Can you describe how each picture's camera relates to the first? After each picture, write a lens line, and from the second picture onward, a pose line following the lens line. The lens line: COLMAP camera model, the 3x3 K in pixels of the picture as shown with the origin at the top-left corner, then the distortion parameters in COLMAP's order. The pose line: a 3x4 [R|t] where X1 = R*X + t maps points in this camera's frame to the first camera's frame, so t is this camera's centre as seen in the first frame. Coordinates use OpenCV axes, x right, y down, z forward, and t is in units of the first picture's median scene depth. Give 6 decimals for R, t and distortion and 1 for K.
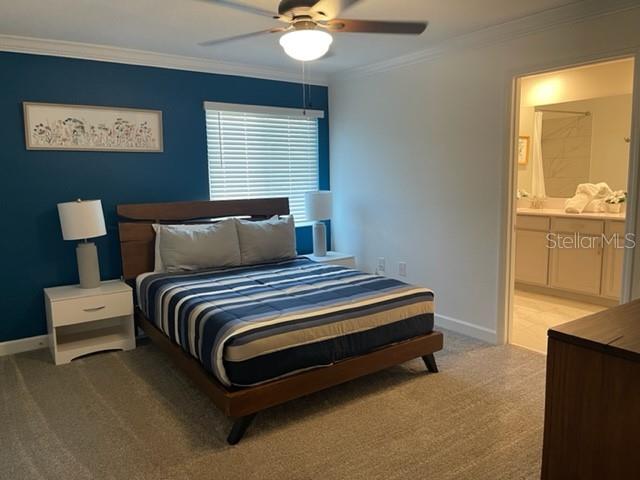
lens RADIAL K [[486.8, 0, 320.9], [0, 486.8, 239.9], [0, 0, 1]] dist [0.040235, 0.002325]
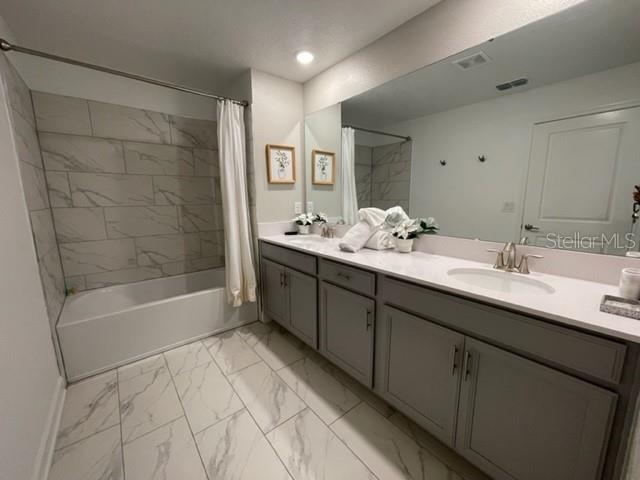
lens RADIAL K [[257.9, 0, 318.5], [0, 257.9, 239.7], [0, 0, 1]] dist [0.003370, 0.000067]
pose [[0.998467, 0.002707, 0.055284, 0.445069], [-0.004362, 0.999545, 0.029836, -0.079572], [-0.055178, -0.030031, 0.998025, 0.636003]]
